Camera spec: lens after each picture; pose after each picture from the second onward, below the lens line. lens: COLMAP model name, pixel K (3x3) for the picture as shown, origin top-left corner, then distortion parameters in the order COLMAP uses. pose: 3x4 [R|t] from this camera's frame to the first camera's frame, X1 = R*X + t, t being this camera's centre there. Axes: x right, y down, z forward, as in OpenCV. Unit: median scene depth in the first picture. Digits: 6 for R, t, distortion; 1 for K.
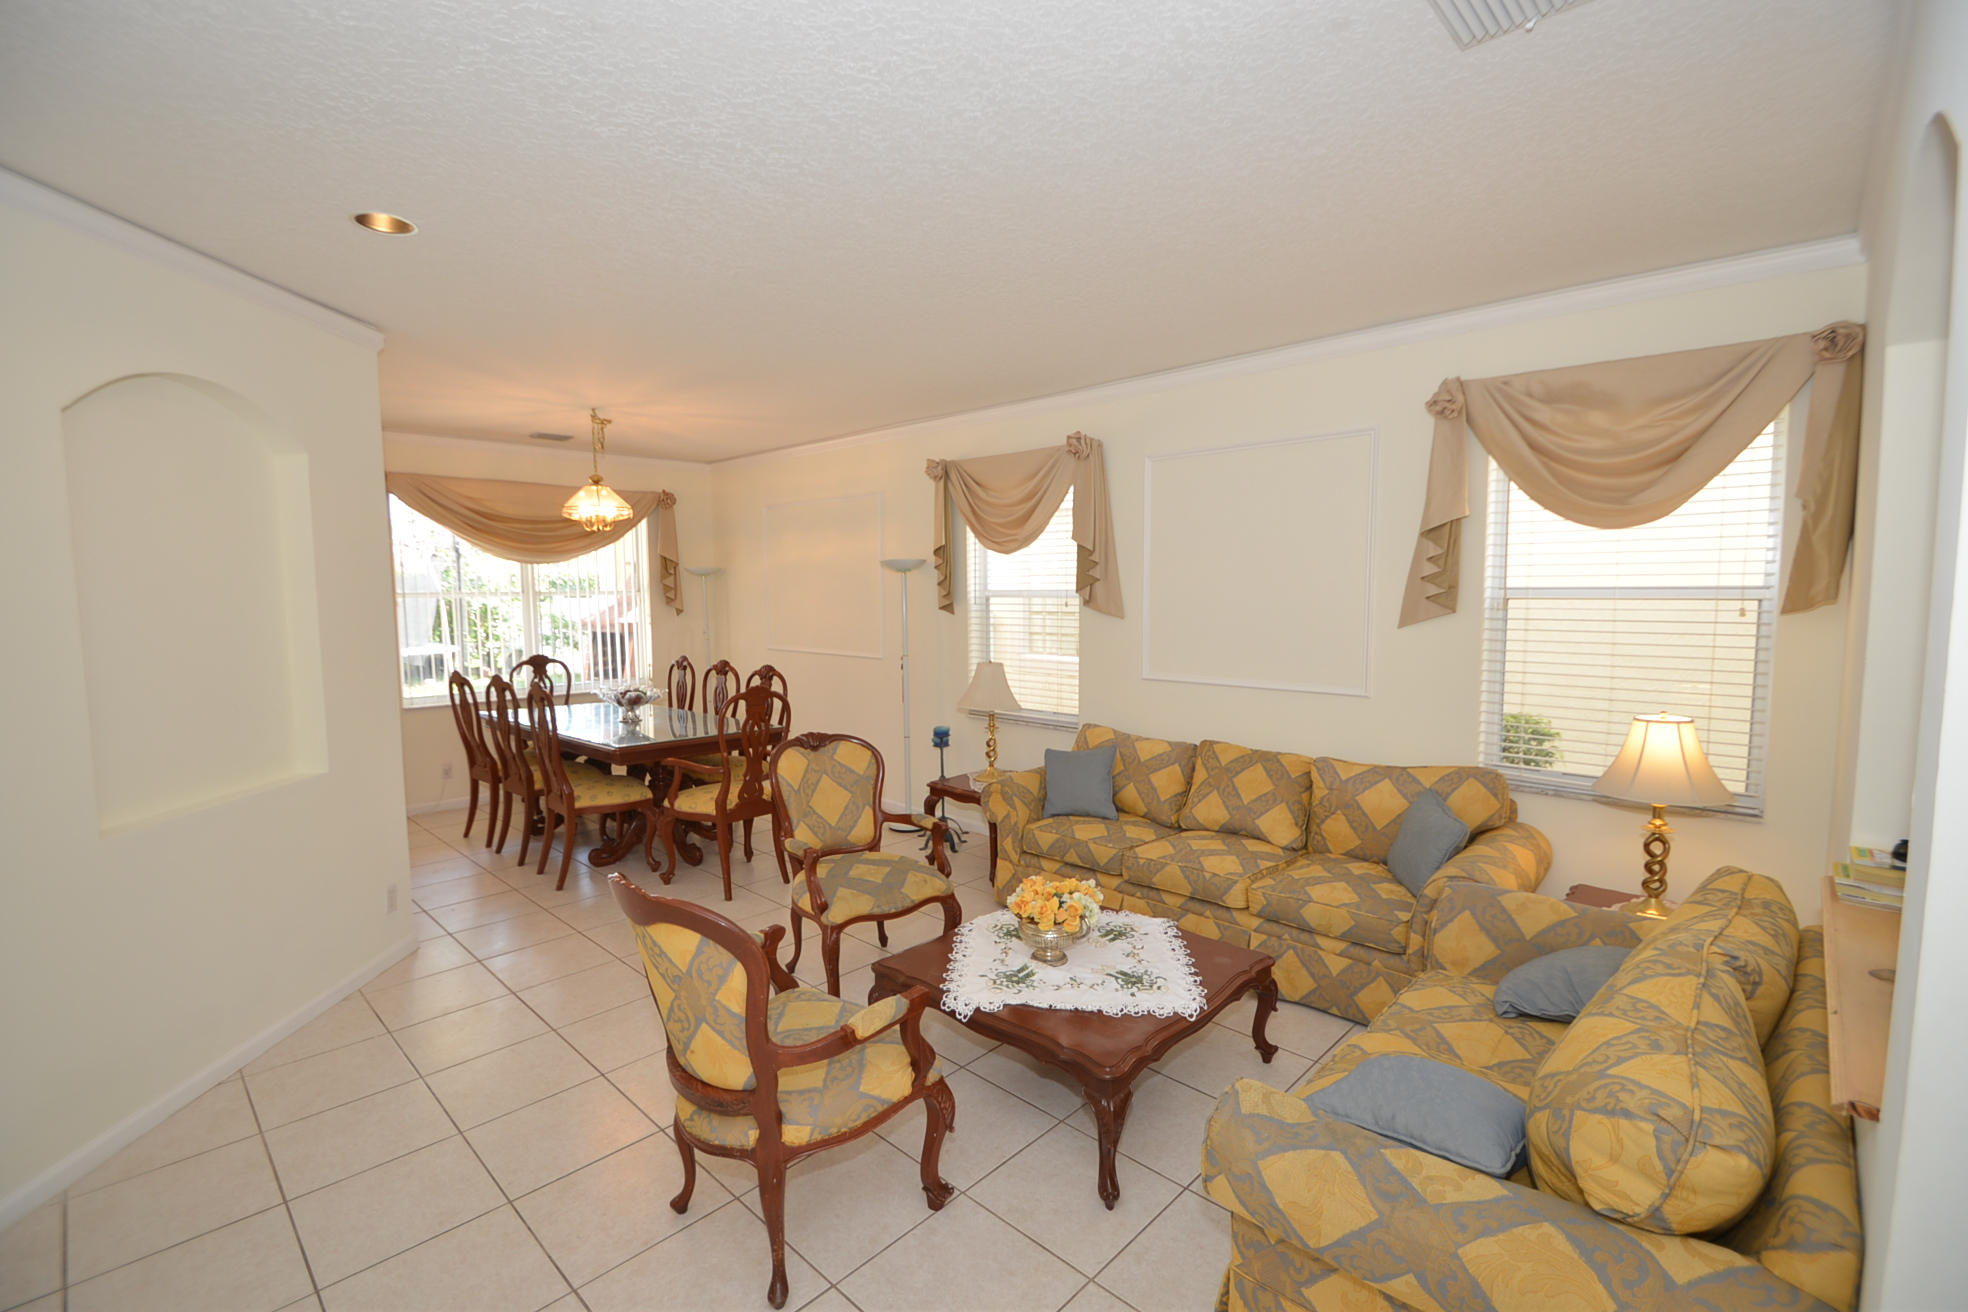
lens RADIAL K [[869.7, 0, 982.5], [0, 869.7, 659.9], [0, 0, 1]] dist [0.004545, -0.012014]
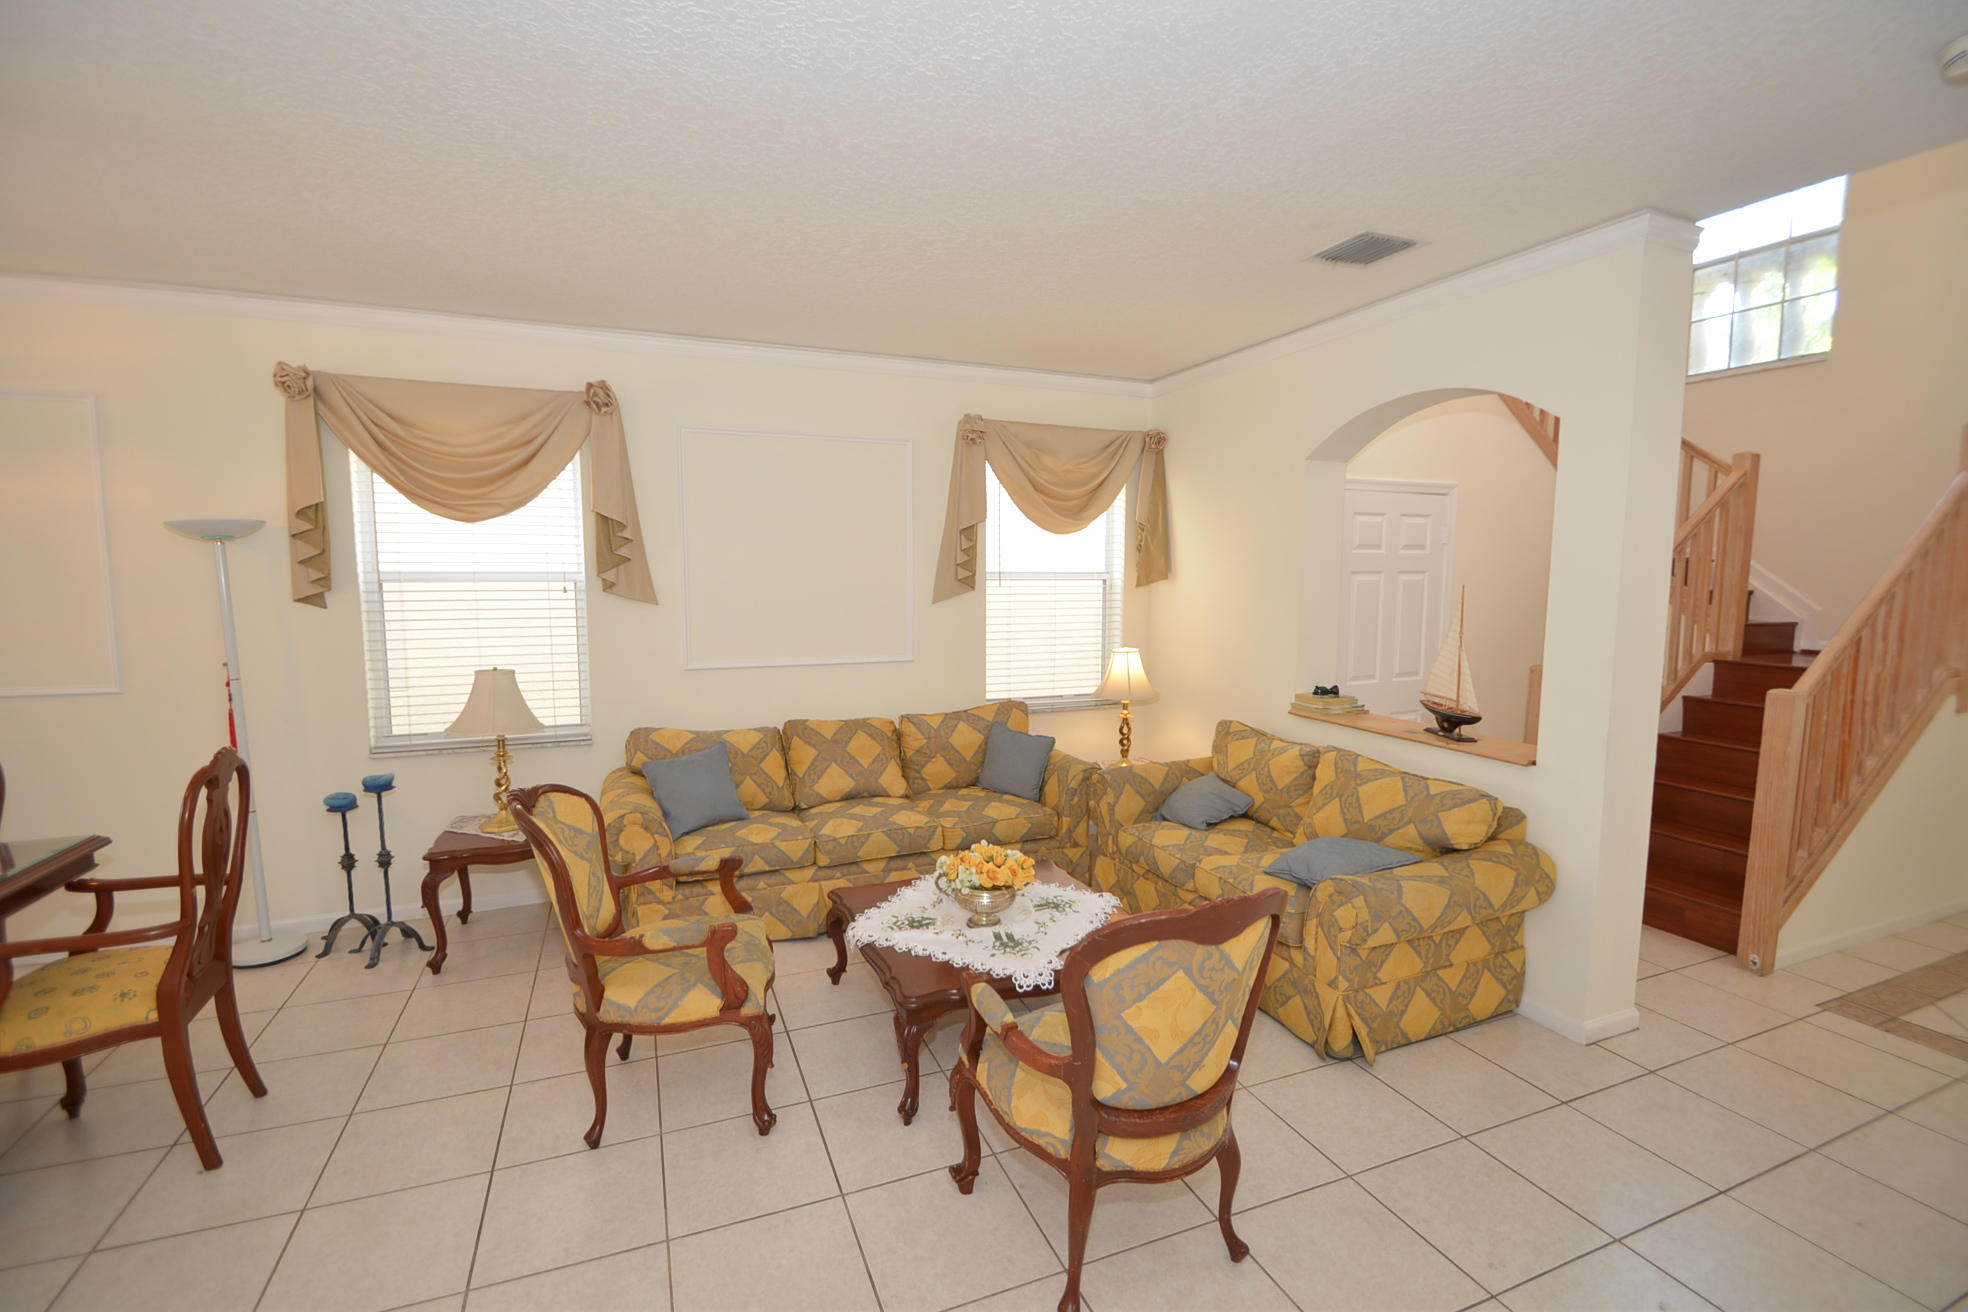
lens RADIAL K [[869.7, 0, 996.1], [0, 869.7, 658.6], [0, 0, 1]] dist [0.004545, -0.012014]
pose [[0.407695, -0.086583, 0.909004, -0.430706], [0.070140, 0.995523, 0.063366, -0.020841], [-0.910420, 0.037923, 0.411943, 0.275395]]
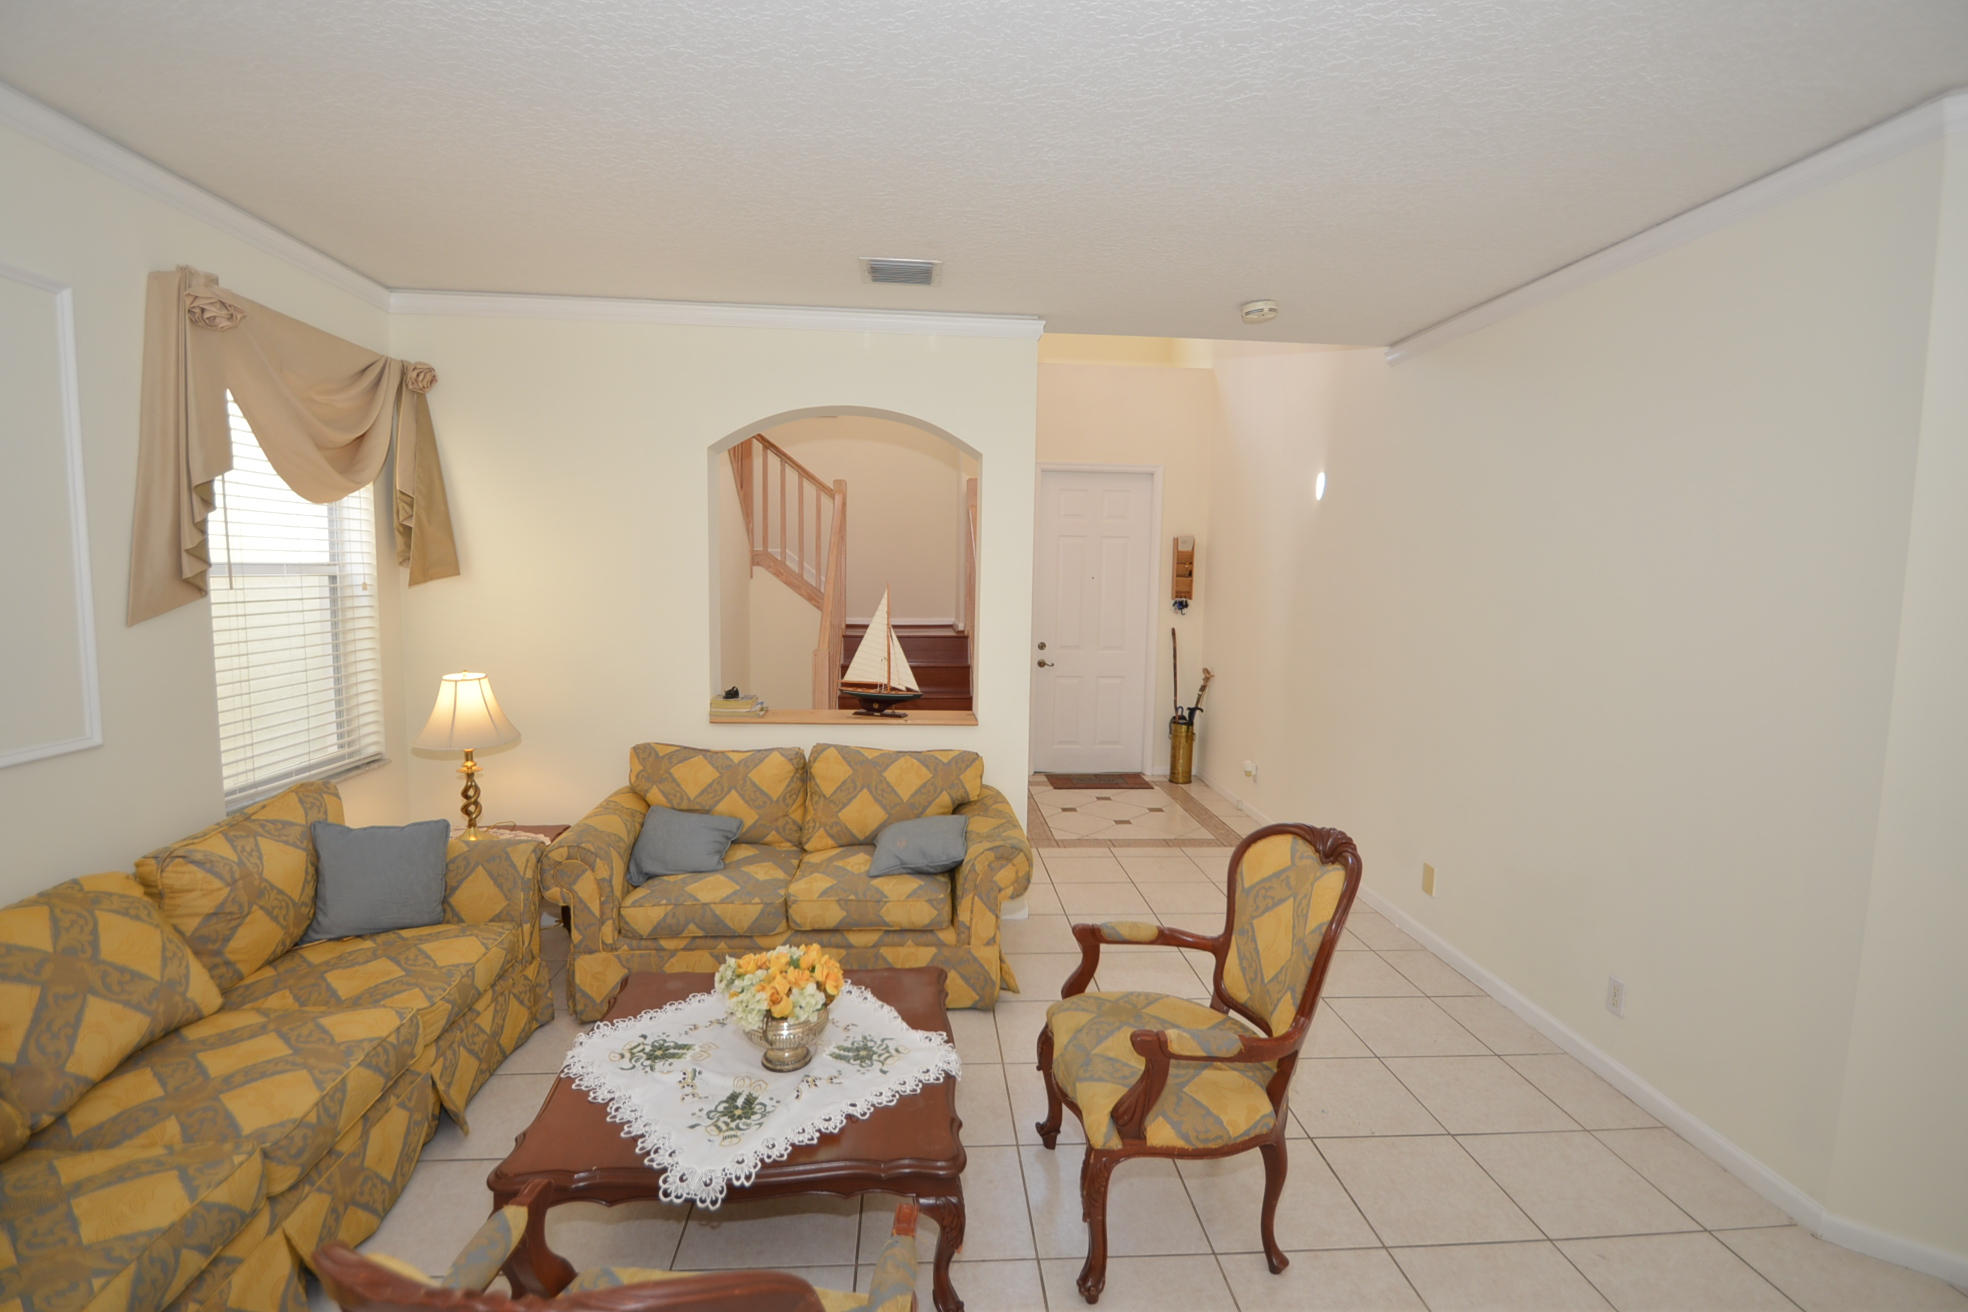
lens RADIAL K [[869.7, 0, 1017.2], [0, 869.7, 655.5], [0, 0, 1]] dist [0.004545, -0.012014]
pose [[-0.739407, -0.076443, 0.668905, -0.283632], [0.037533, 0.987308, 0.154320, -0.059858], [-0.672212, 0.139212, -0.727153, 0.698713]]
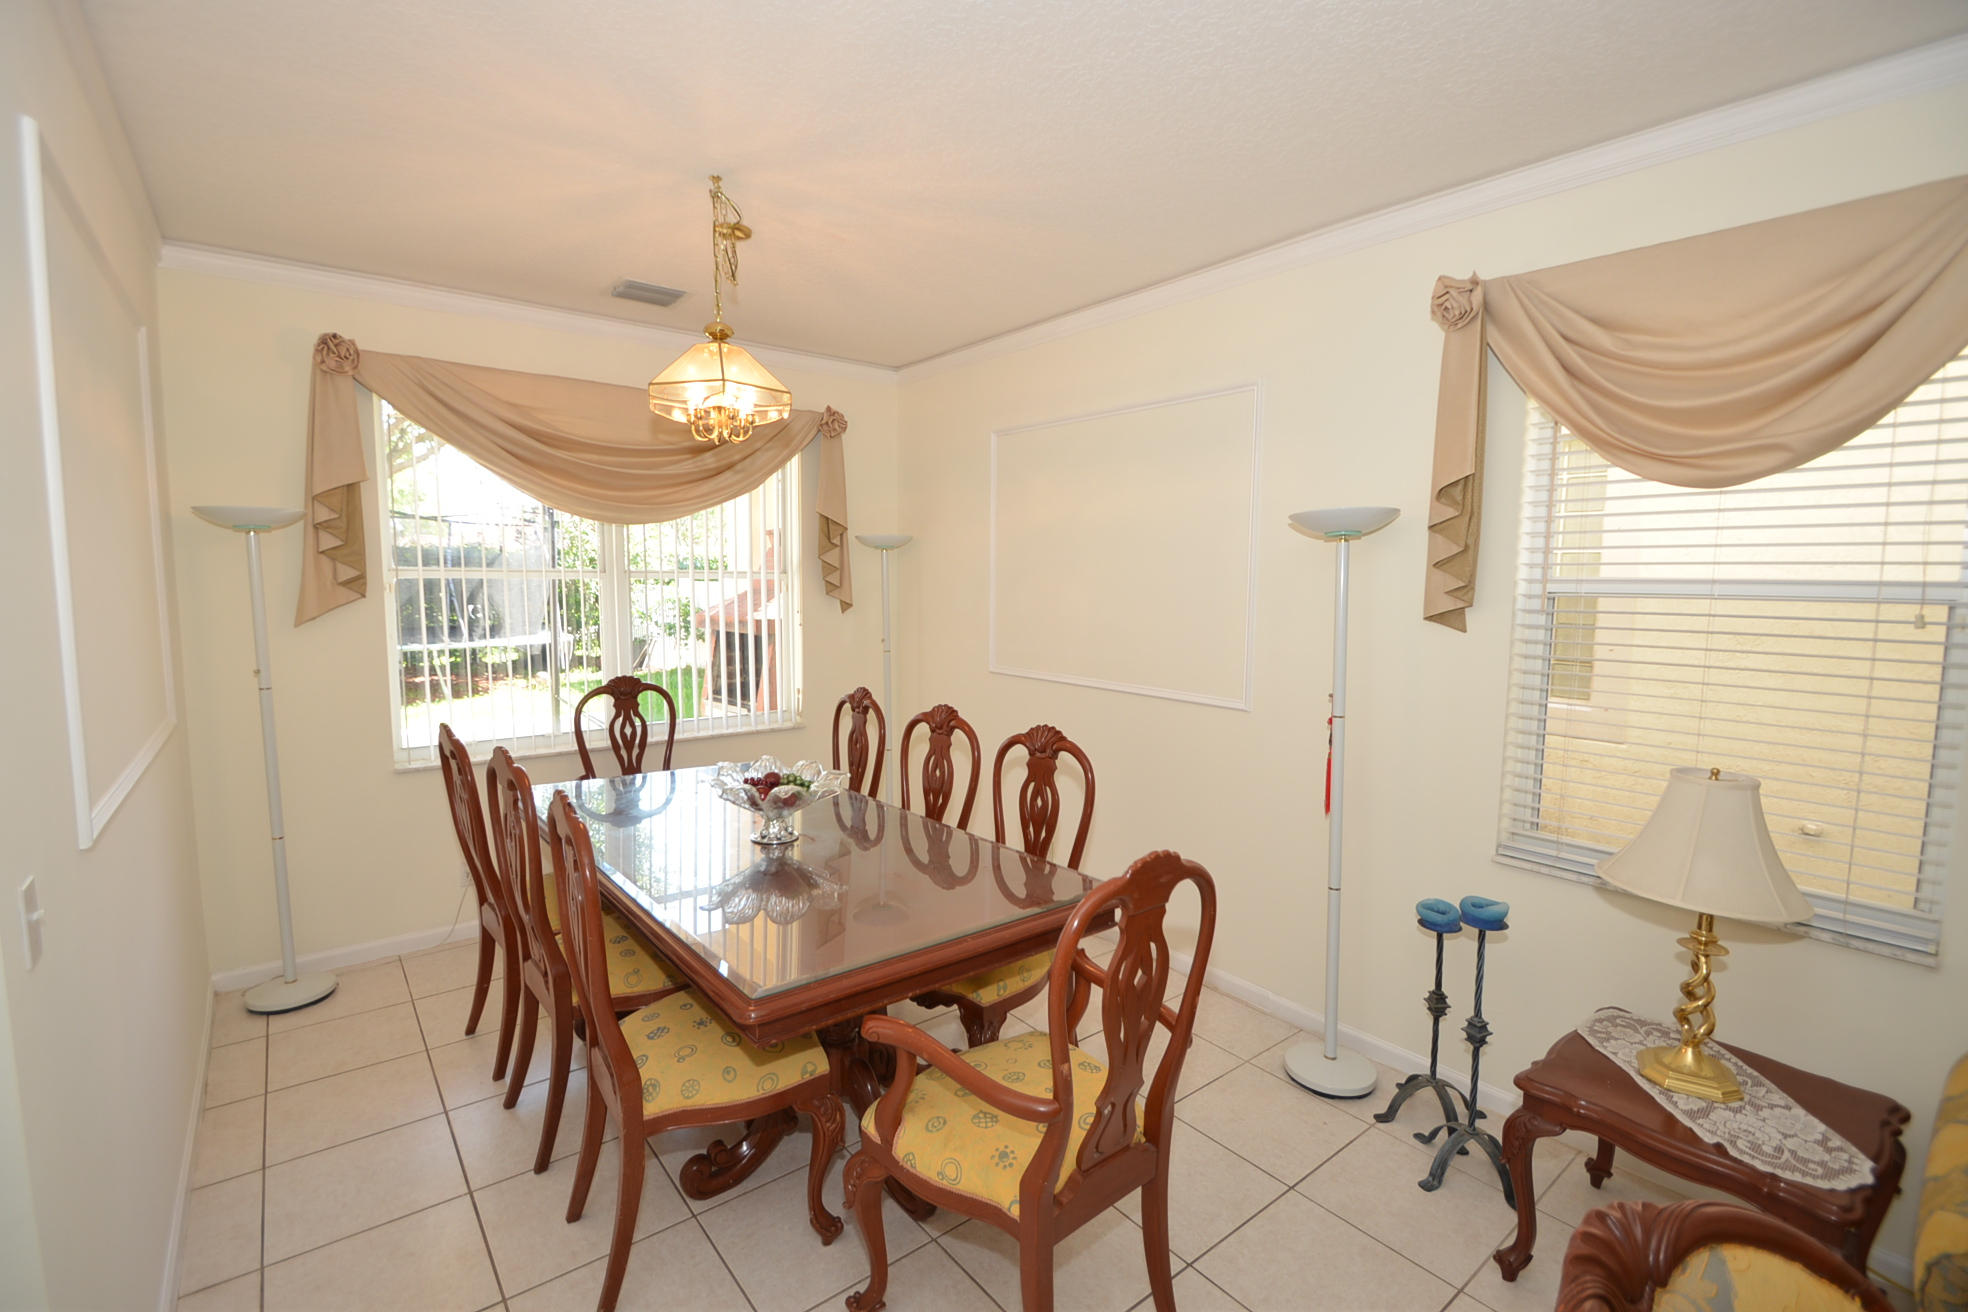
lens RADIAL K [[869.7, 0, 973.9], [0, 869.7, 655.9], [0, 0, 1]] dist [0.004545, -0.012014]
pose [[0.989804, 0.027945, -0.139670, -0.224803], [-0.026289, 0.999561, 0.013688, -0.039649], [0.139991, -0.009877, 0.990104, 0.523346]]
